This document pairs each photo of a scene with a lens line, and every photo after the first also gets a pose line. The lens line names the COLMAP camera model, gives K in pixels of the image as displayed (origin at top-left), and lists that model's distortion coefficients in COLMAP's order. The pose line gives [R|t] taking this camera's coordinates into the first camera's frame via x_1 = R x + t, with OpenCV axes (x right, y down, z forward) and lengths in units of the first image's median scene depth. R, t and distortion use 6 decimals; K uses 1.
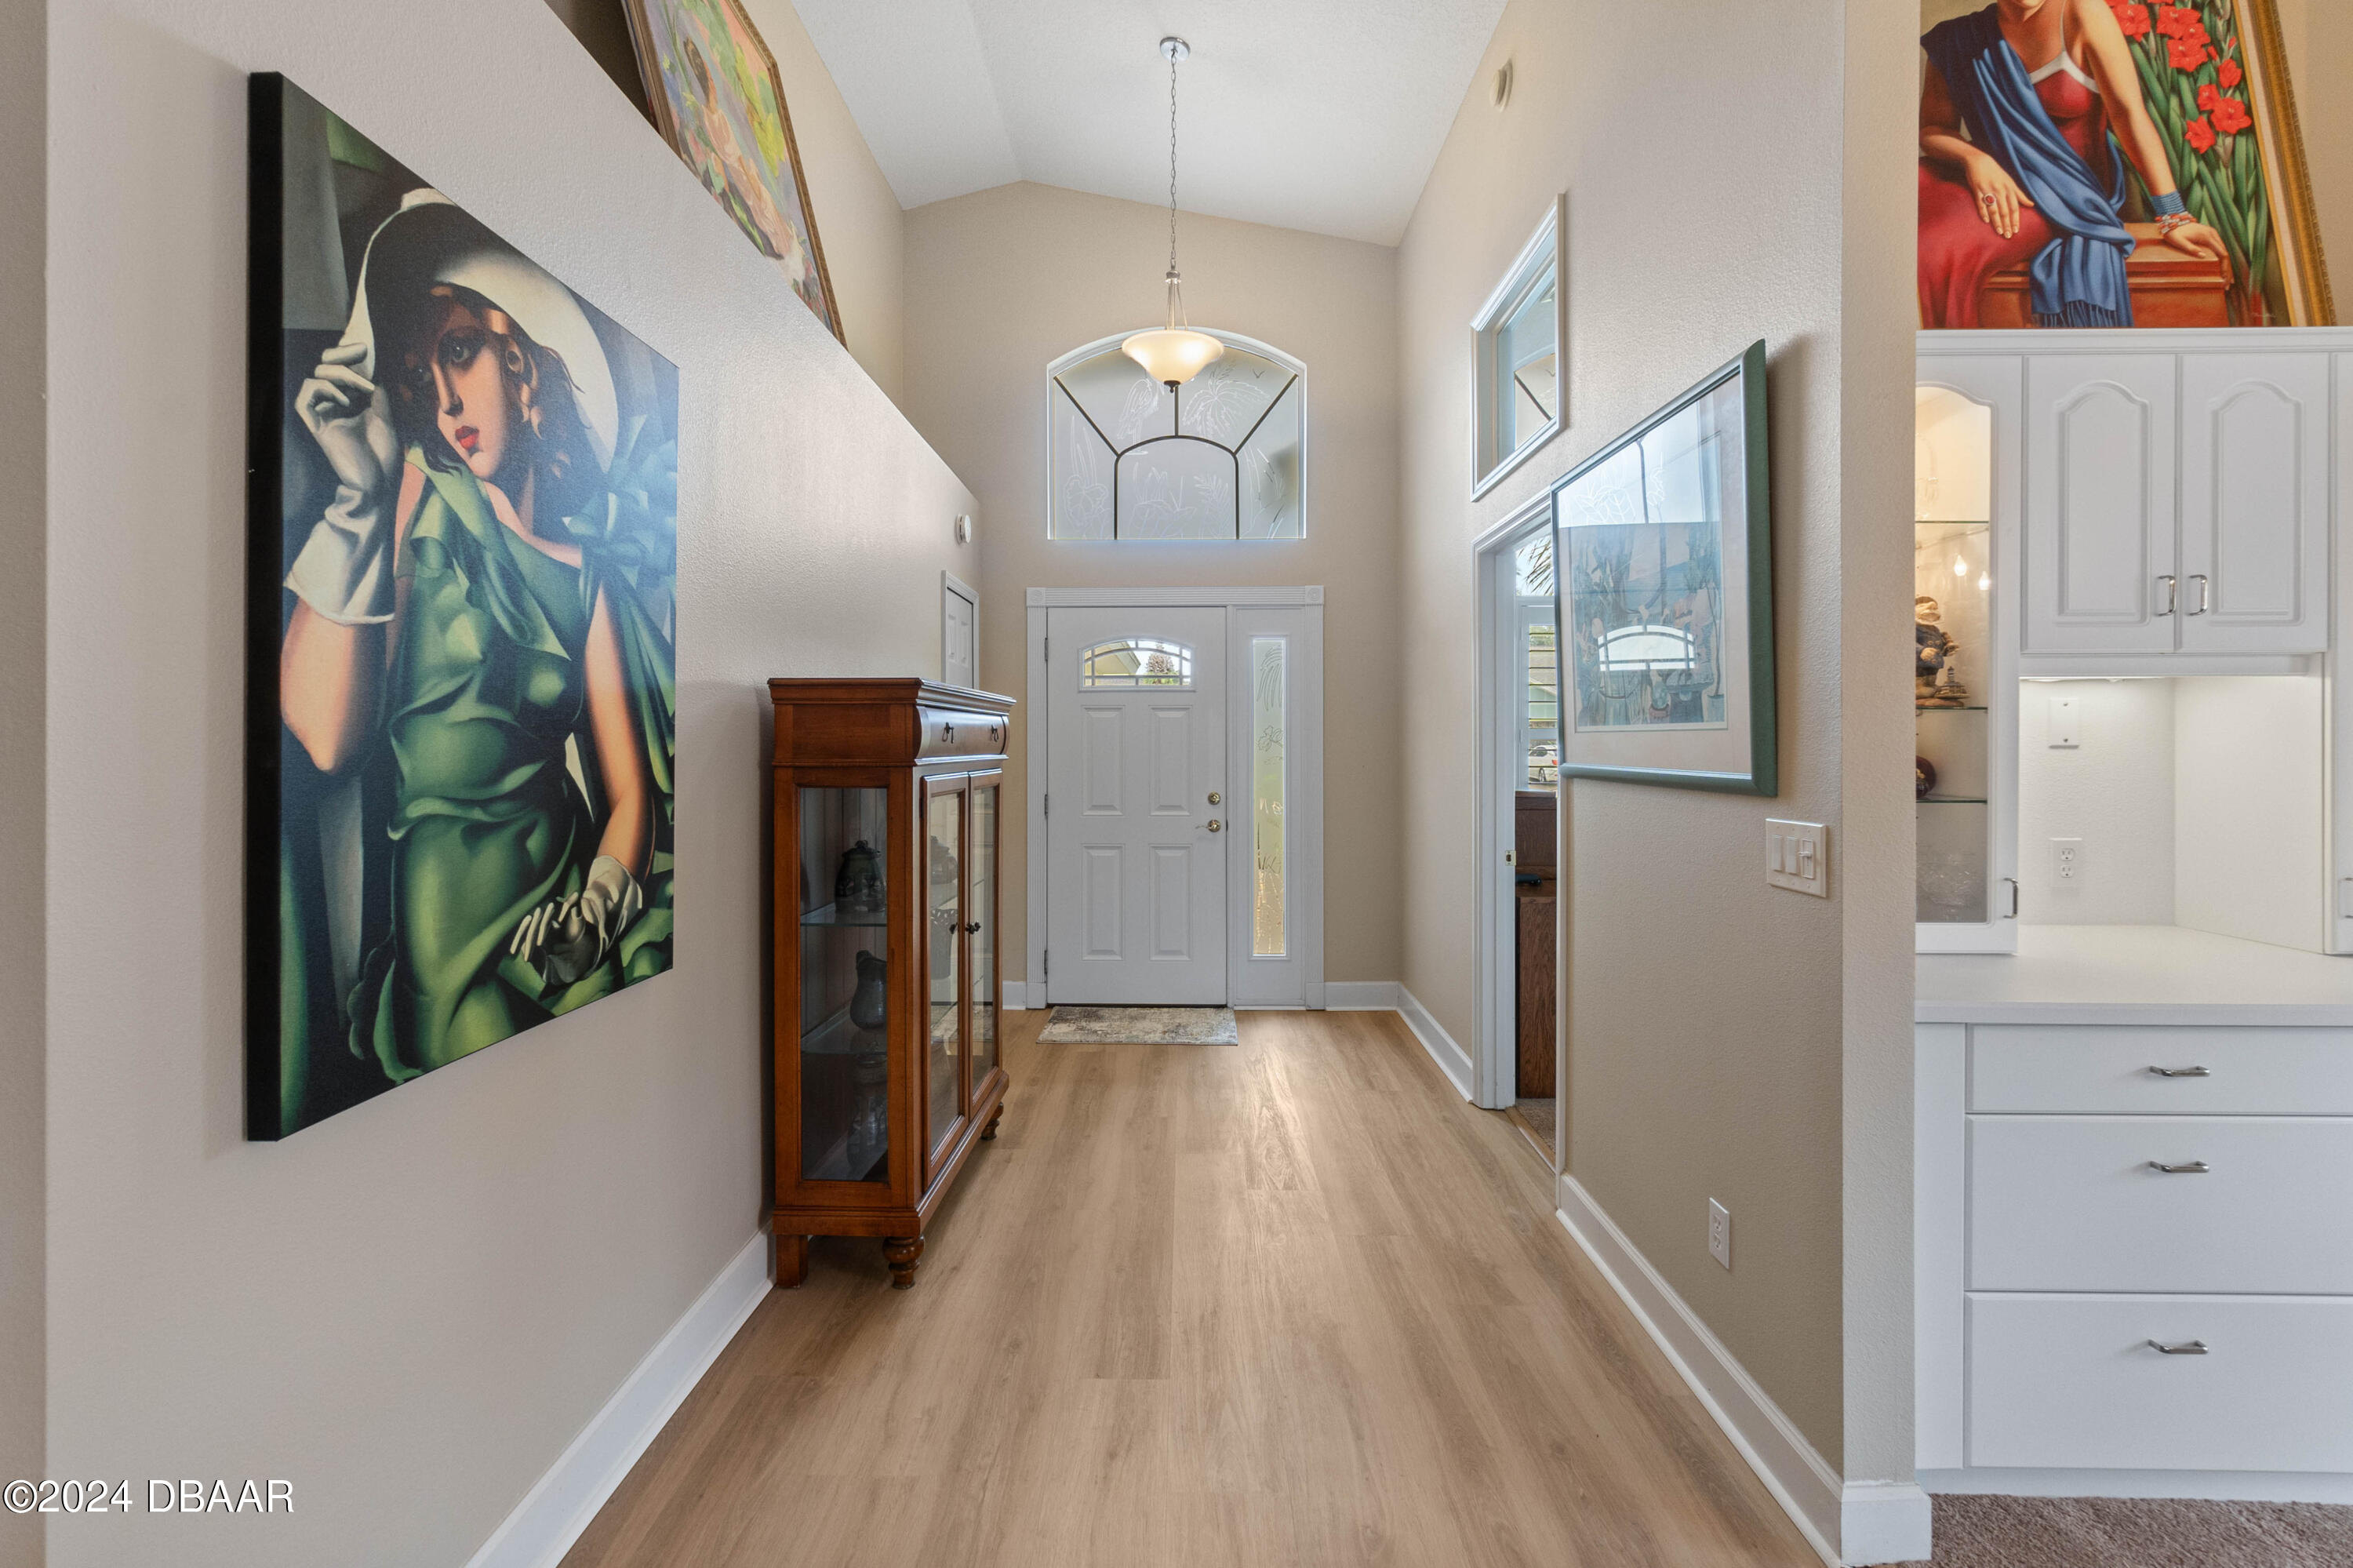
lens RADIAL K [[1010.5, 0, 1168.1], [0, 1010.5, 744.2], [0, 0, 1]] dist [-0.004659, 0.000125]
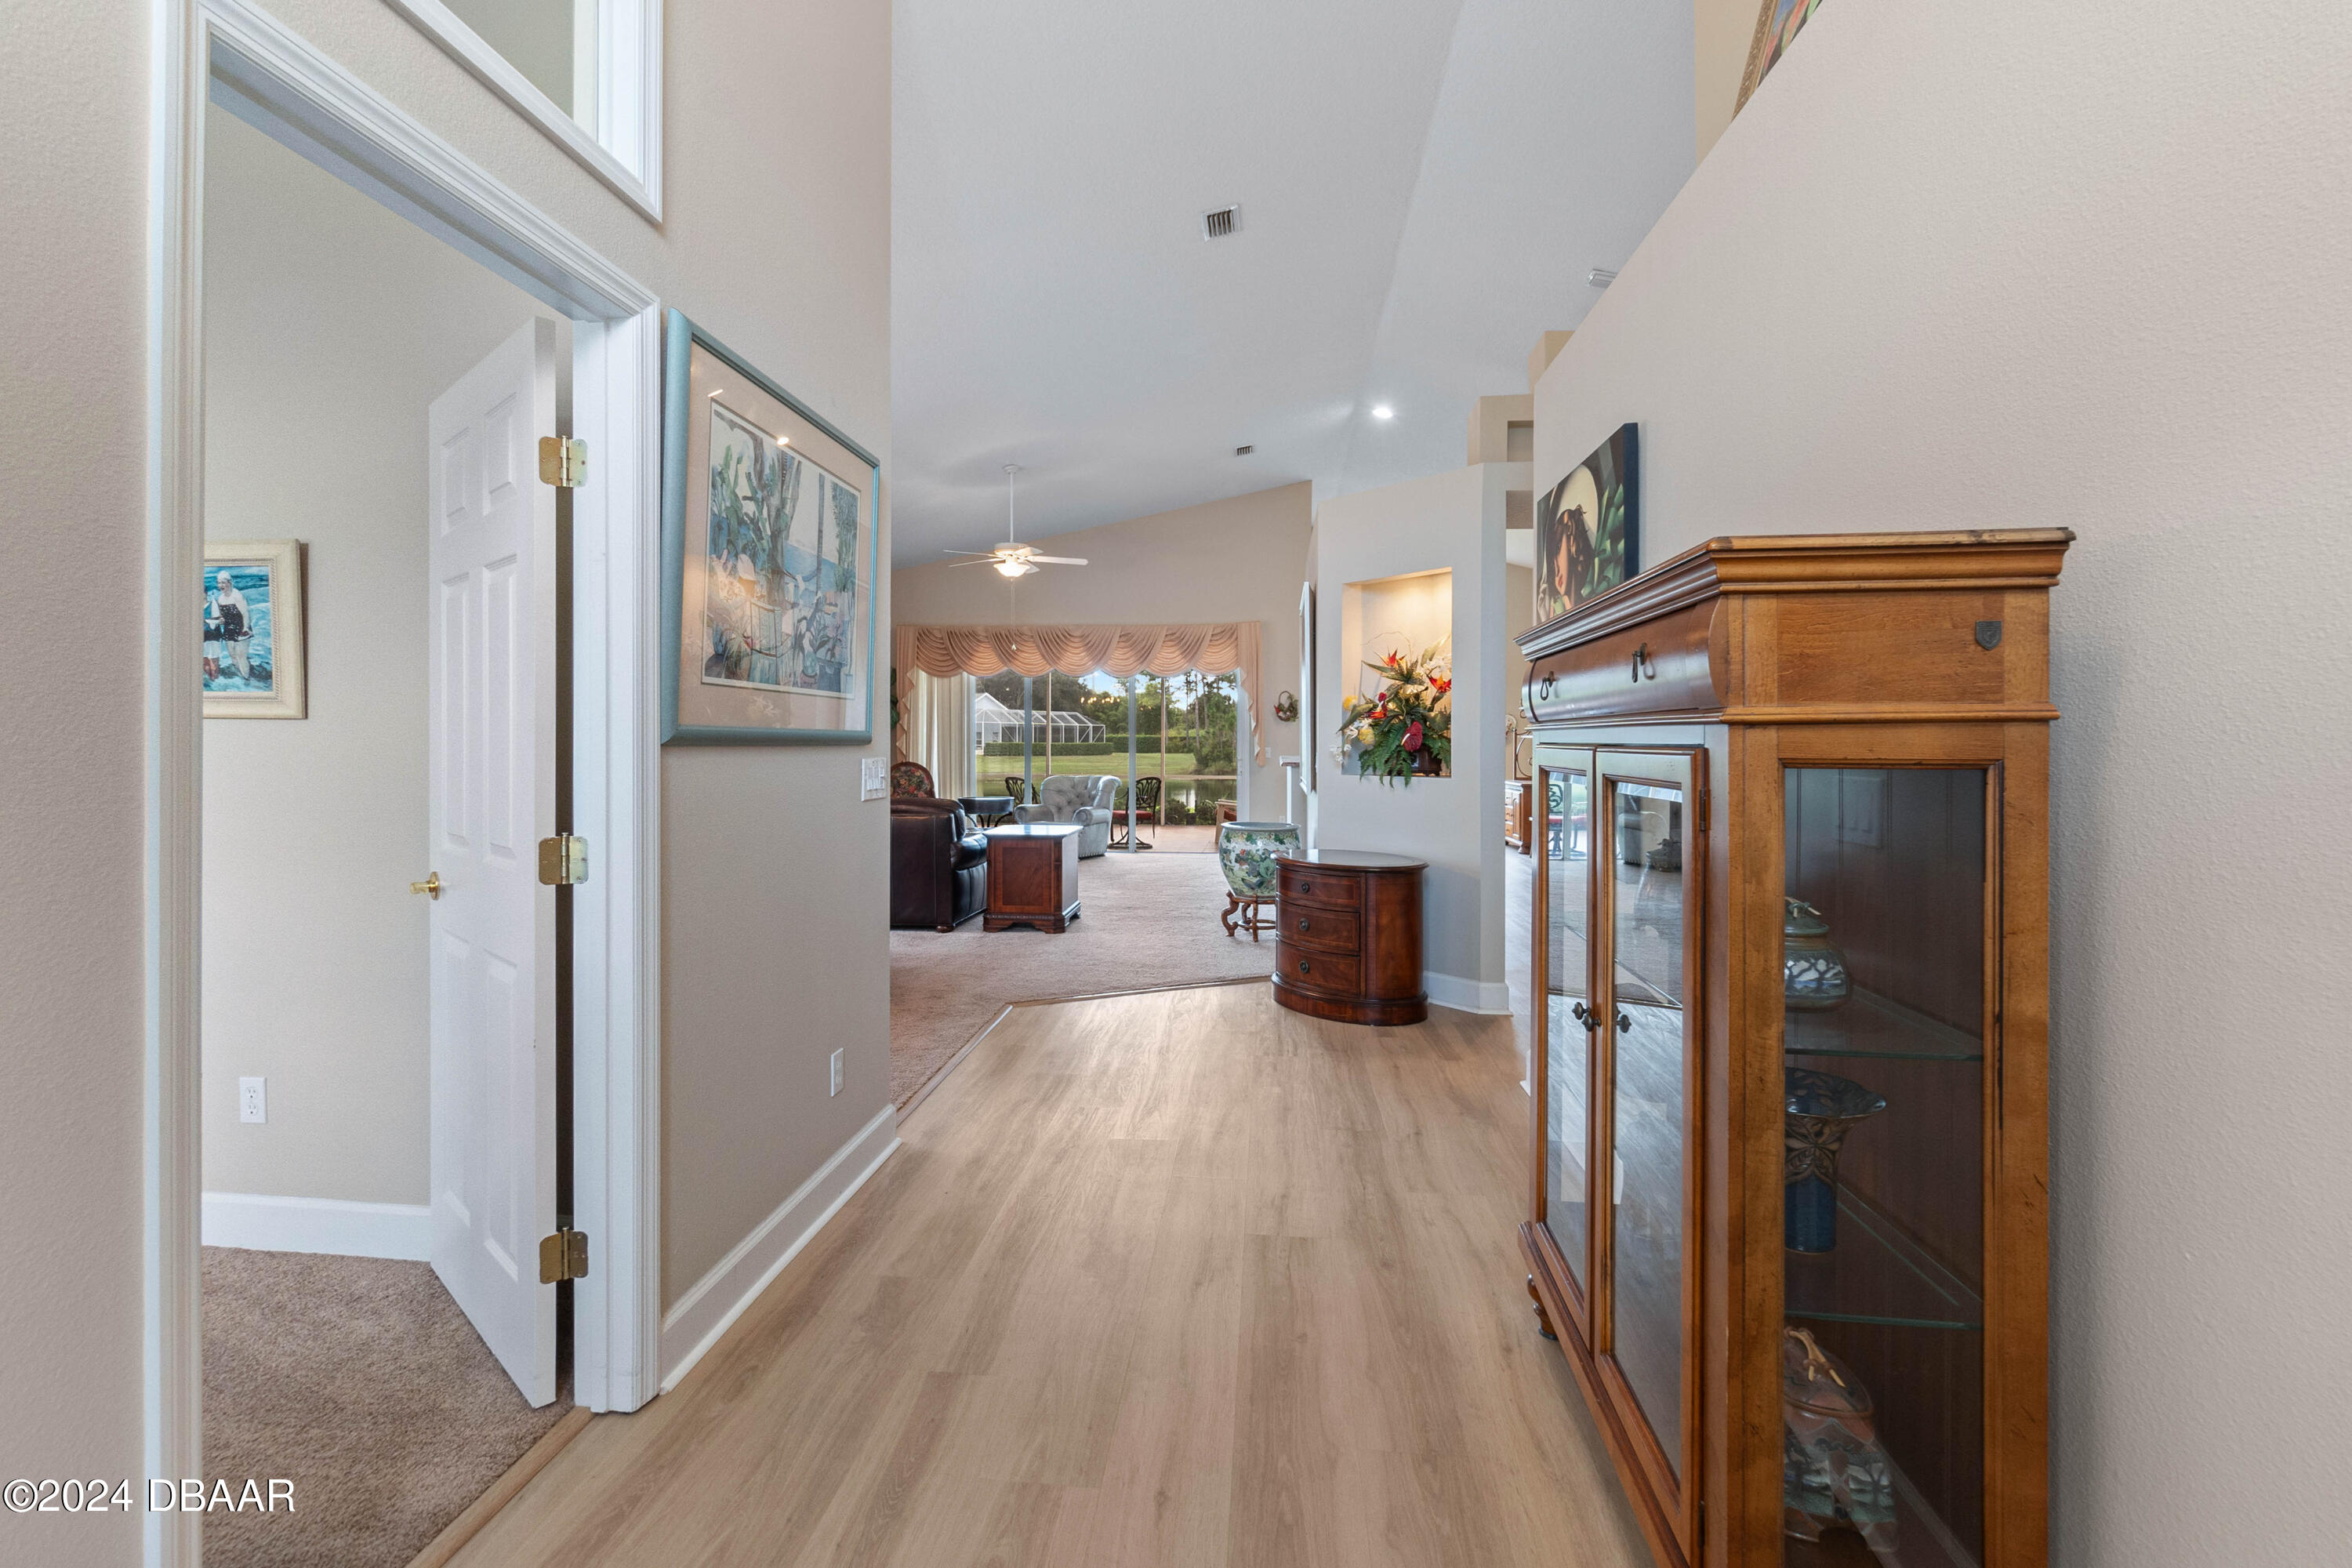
lens RADIAL K [[1004.6, 0, 1175.7], [0, 1004.6, 759.6], [0, 0, 1]] dist [-0.003906, -0.001083]
pose [[-0.997184, -0.005397, 0.074797, -0.003619], [-0.004061, 0.999830, 0.017999, 0.037613], [-0.074881, 0.017644, -0.997036, 2.169702]]
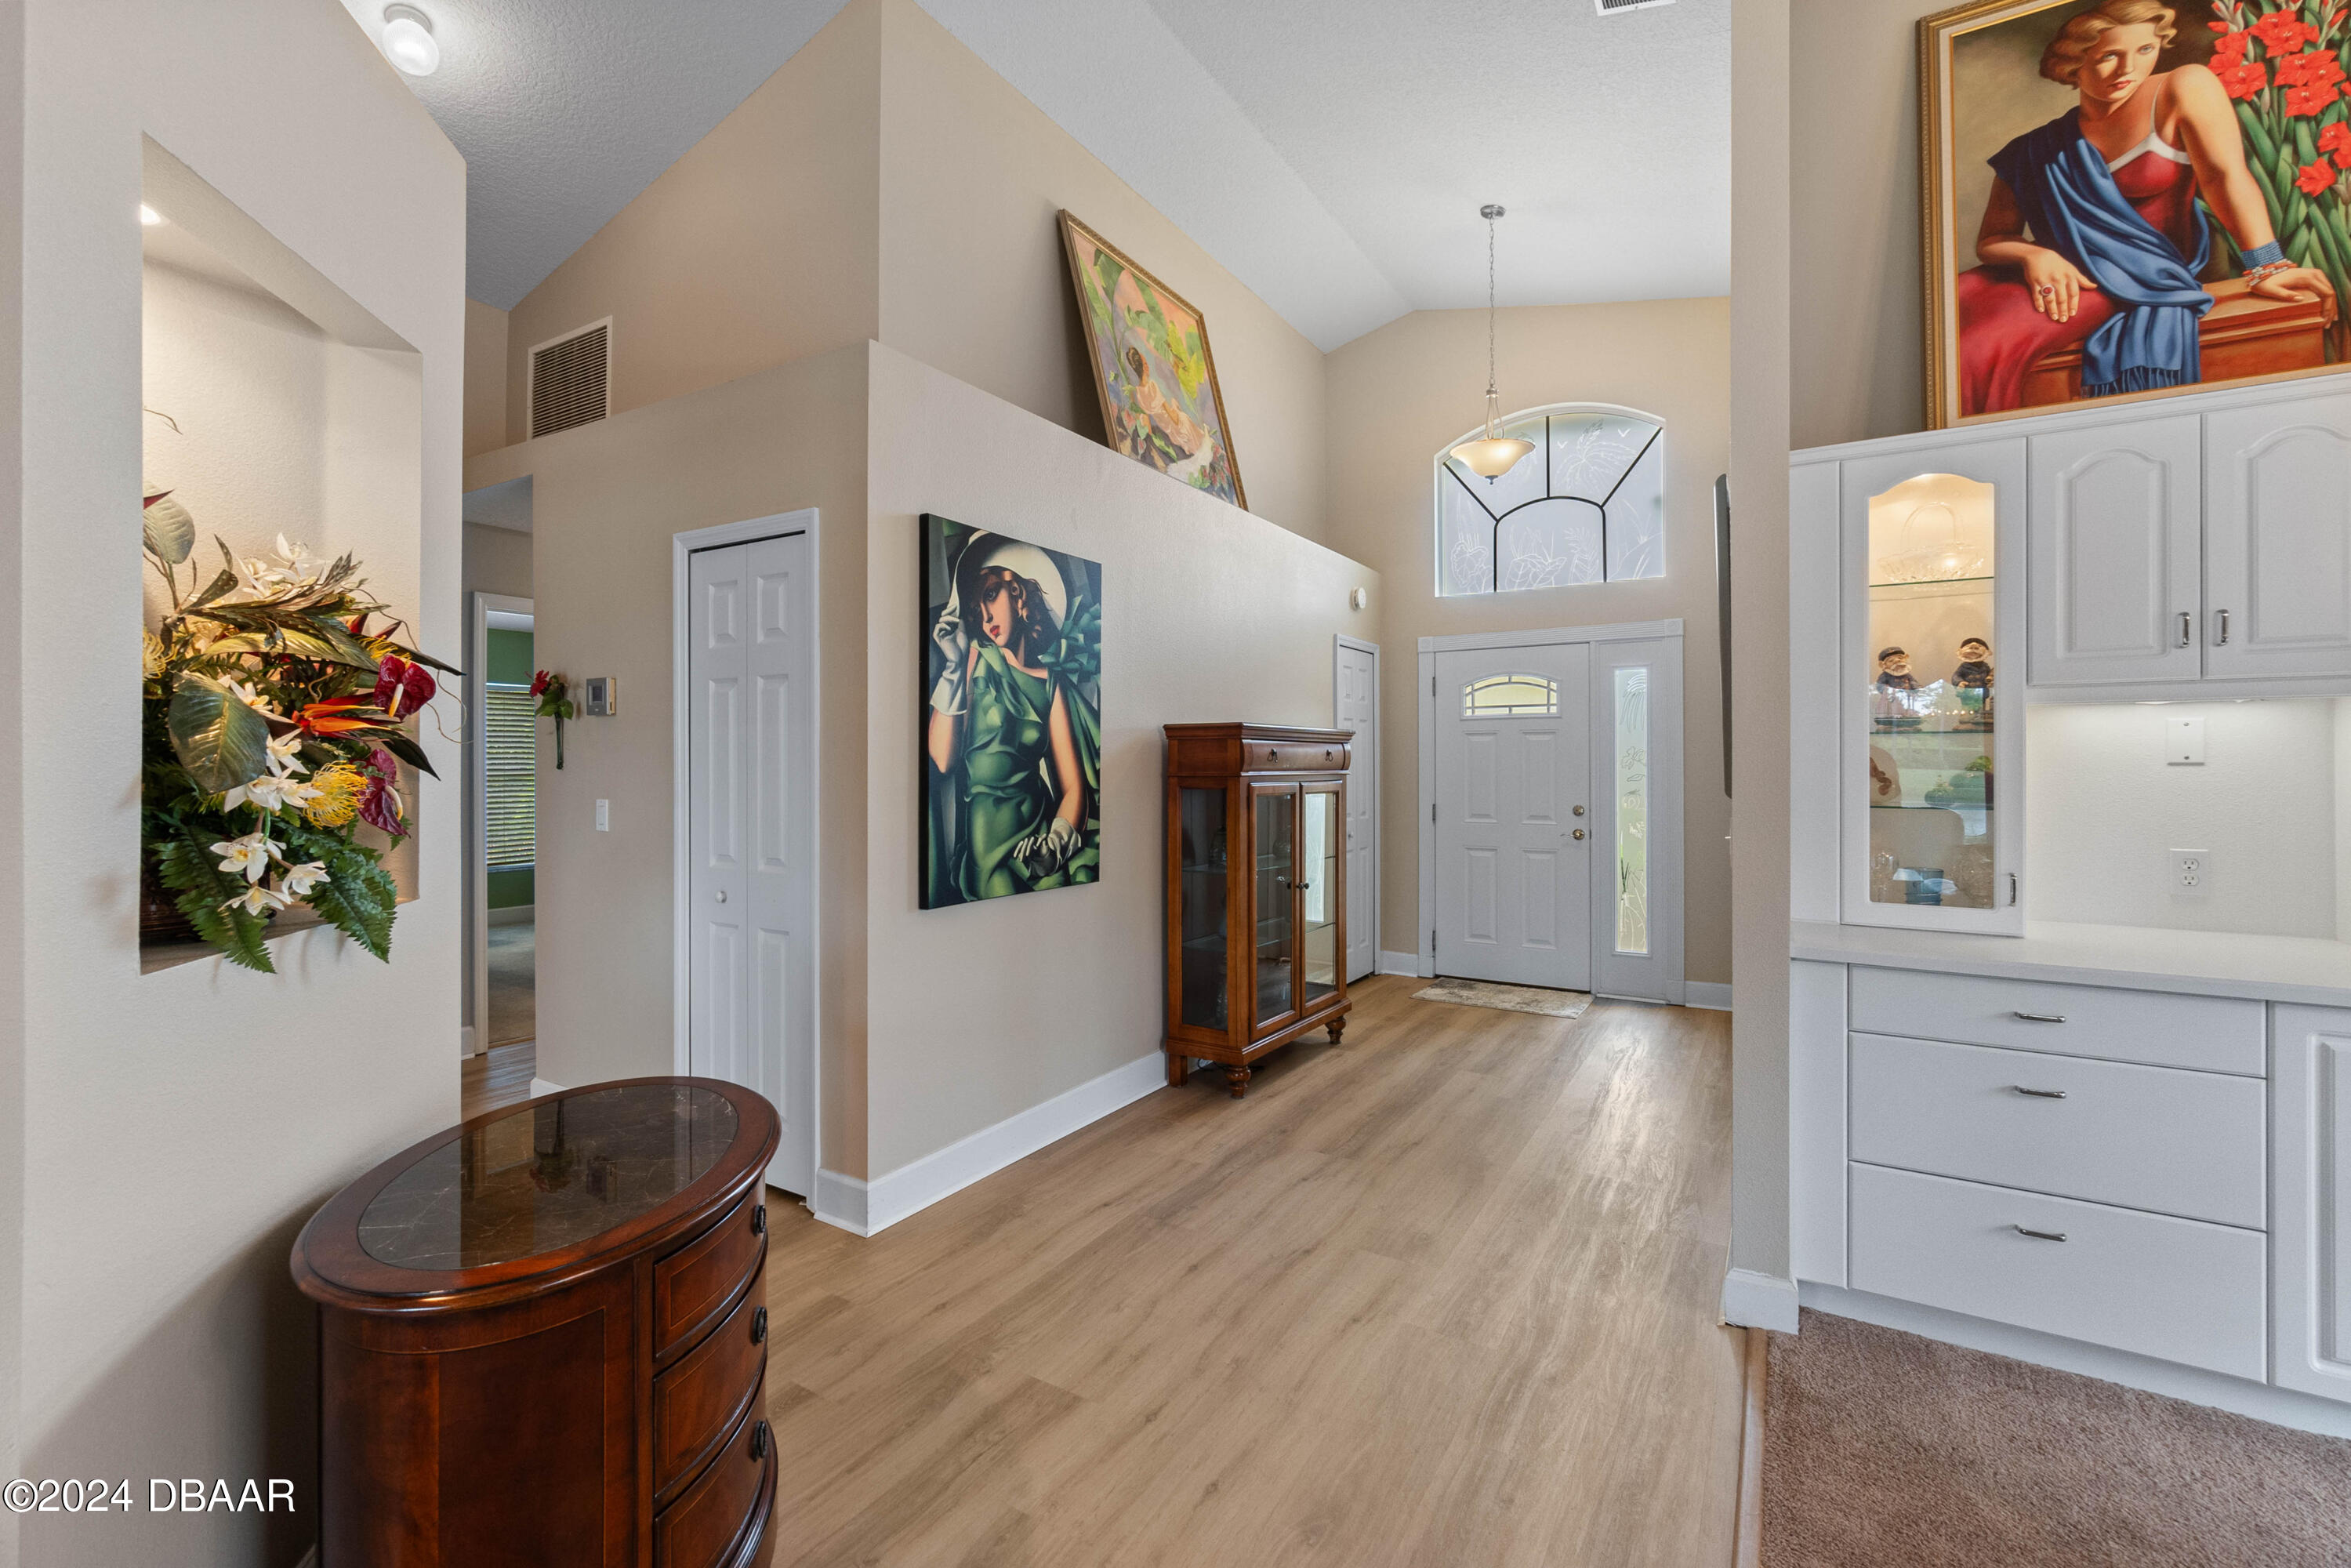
lens RADIAL K [[1004.2, 0, 1175.2], [0, 1004.2, 759.6], [0, 0, 1]] dist [-0.003906, -0.001083]
pose [[0.859907, -0.002781, -0.510443, 0.549261], [0.000360, 0.999988, -0.004841, 0.002729], [0.510450, 0.003979, 0.859898, -0.505862]]
